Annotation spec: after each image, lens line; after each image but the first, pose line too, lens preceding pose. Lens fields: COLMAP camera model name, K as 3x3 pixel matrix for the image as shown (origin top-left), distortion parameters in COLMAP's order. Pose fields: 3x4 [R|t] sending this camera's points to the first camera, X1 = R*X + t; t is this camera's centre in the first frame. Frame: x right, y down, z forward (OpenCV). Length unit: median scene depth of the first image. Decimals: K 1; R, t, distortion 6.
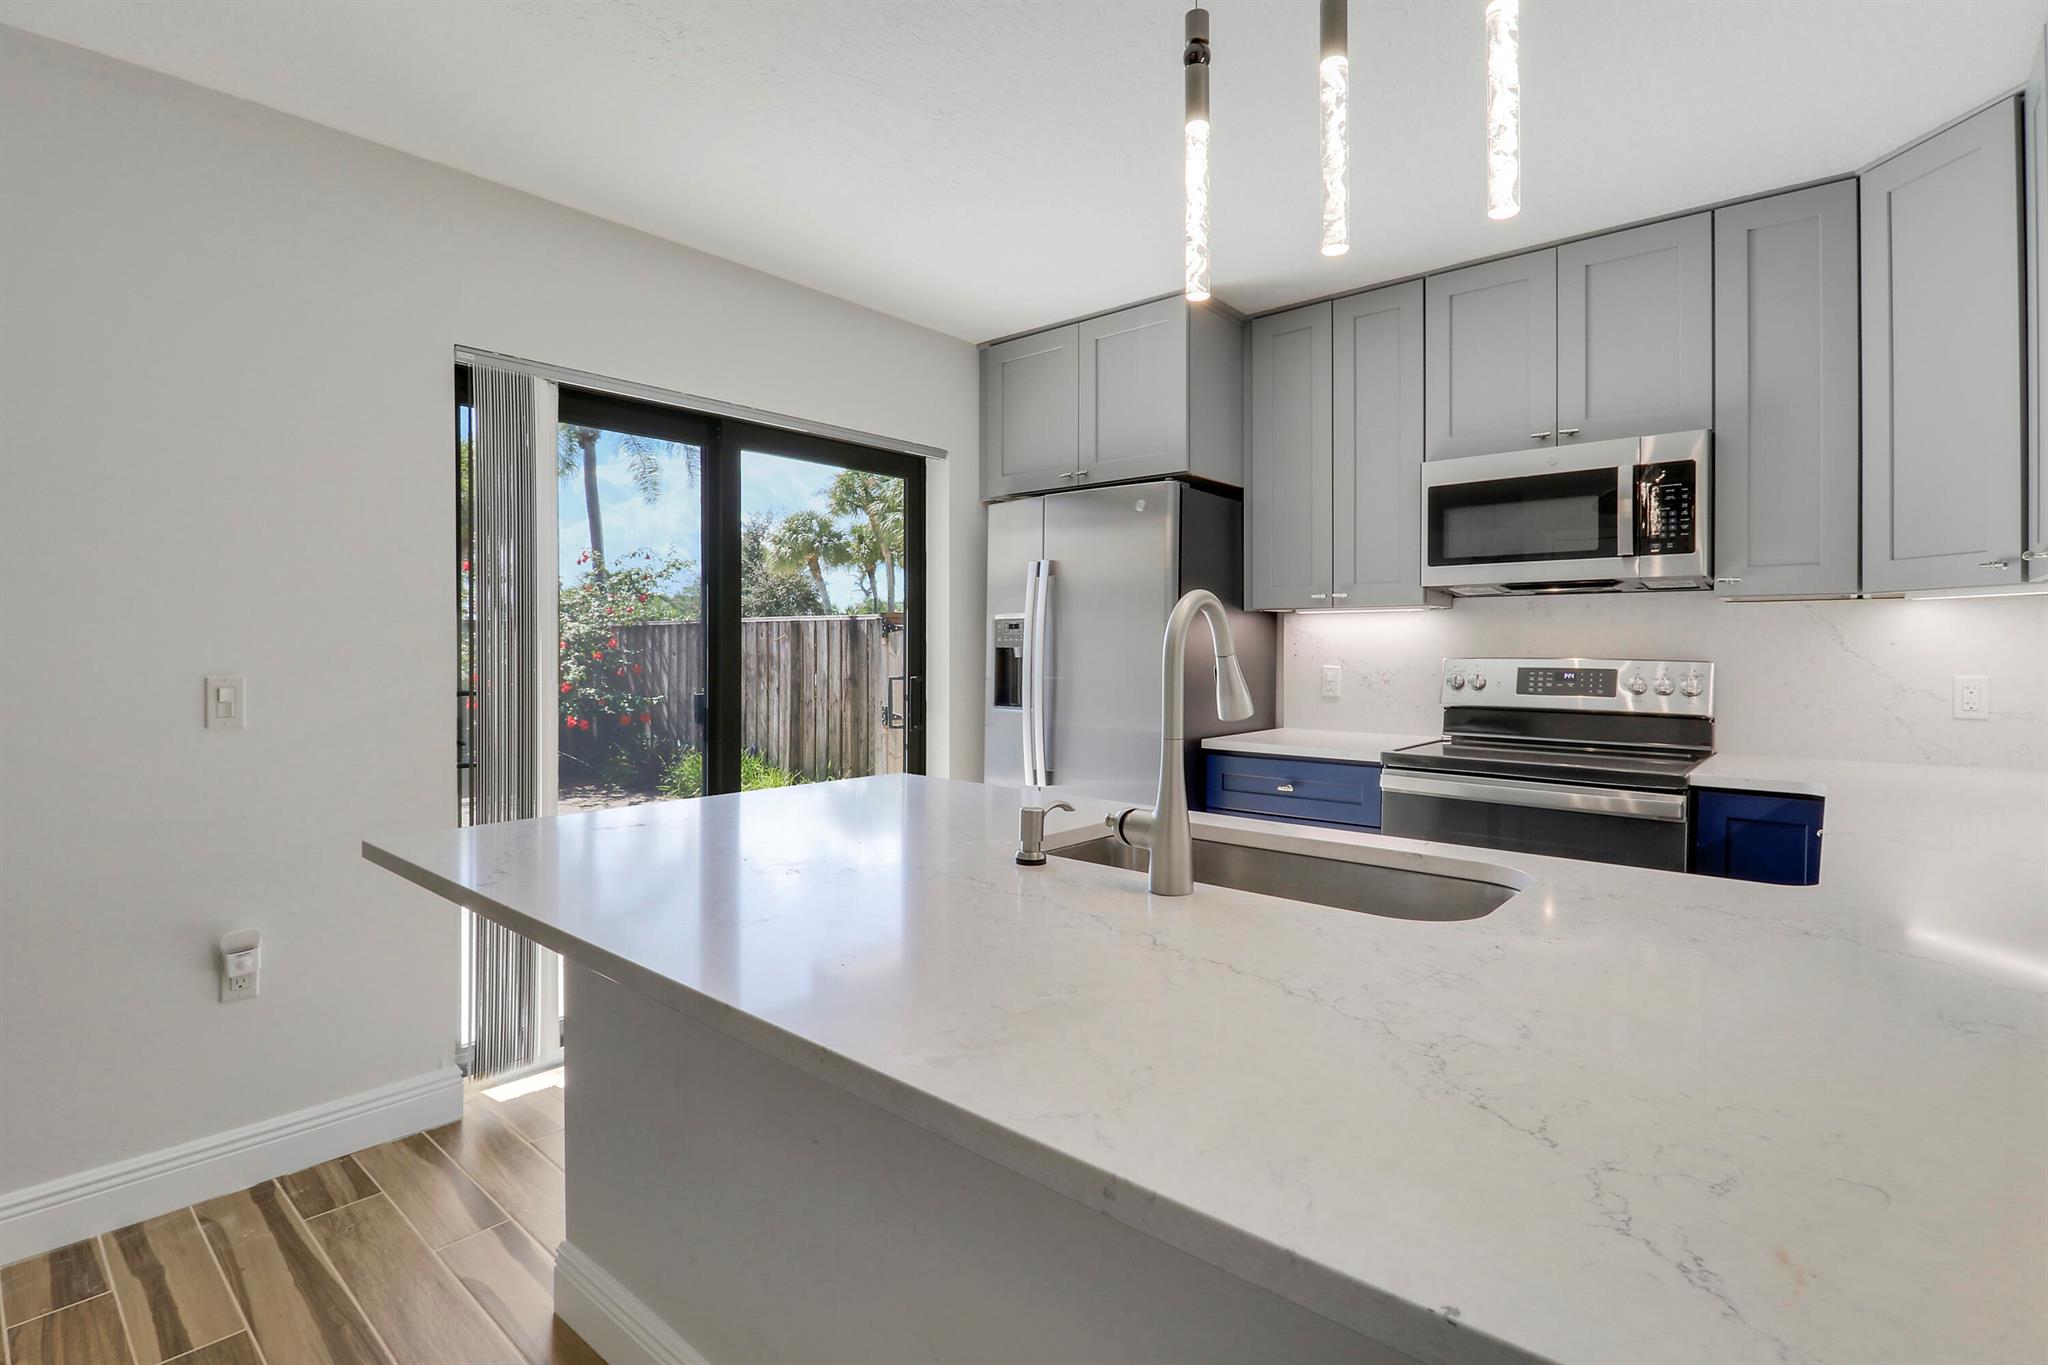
lens RADIAL K [[959.2, 0, 1021.8], [0, 959.2, 658.8], [0, 0, 1]] dist [0.004374, -0.012520]
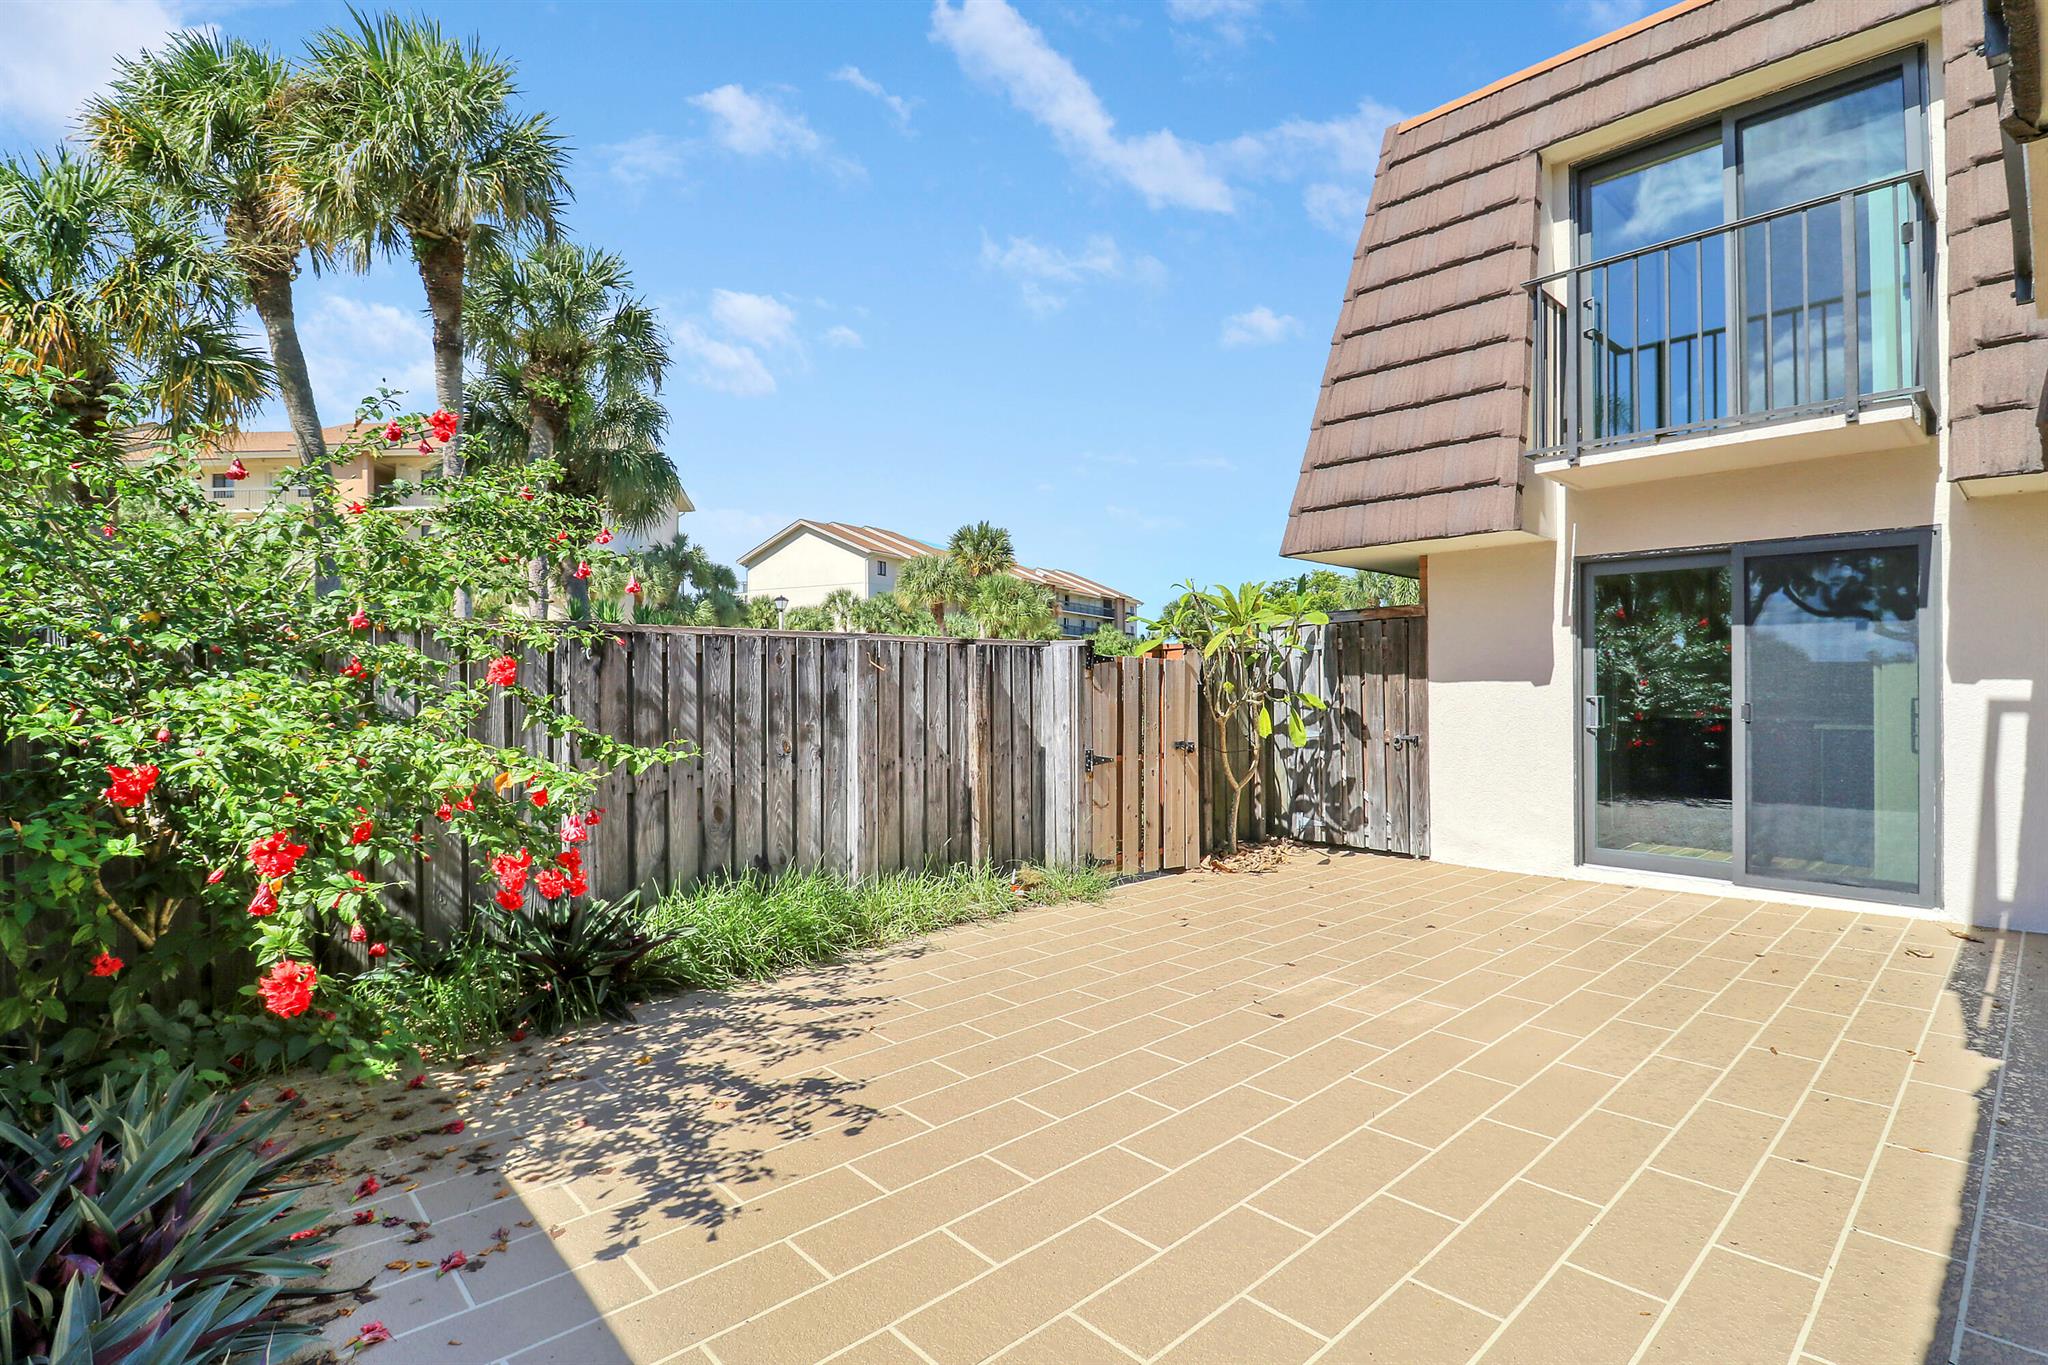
lens RADIAL K [[974.0, 0, 1036.9], [0, 974.0, 667.6], [0, 0, 1]] dist [-0.003417, -0.007327]
pose [[0.106360, 0.016842, 0.994185, -2.018842], [0.016382, 0.999691, -0.018688, -0.016768], [-0.994193, 0.018274, 0.106051, 1.886179]]
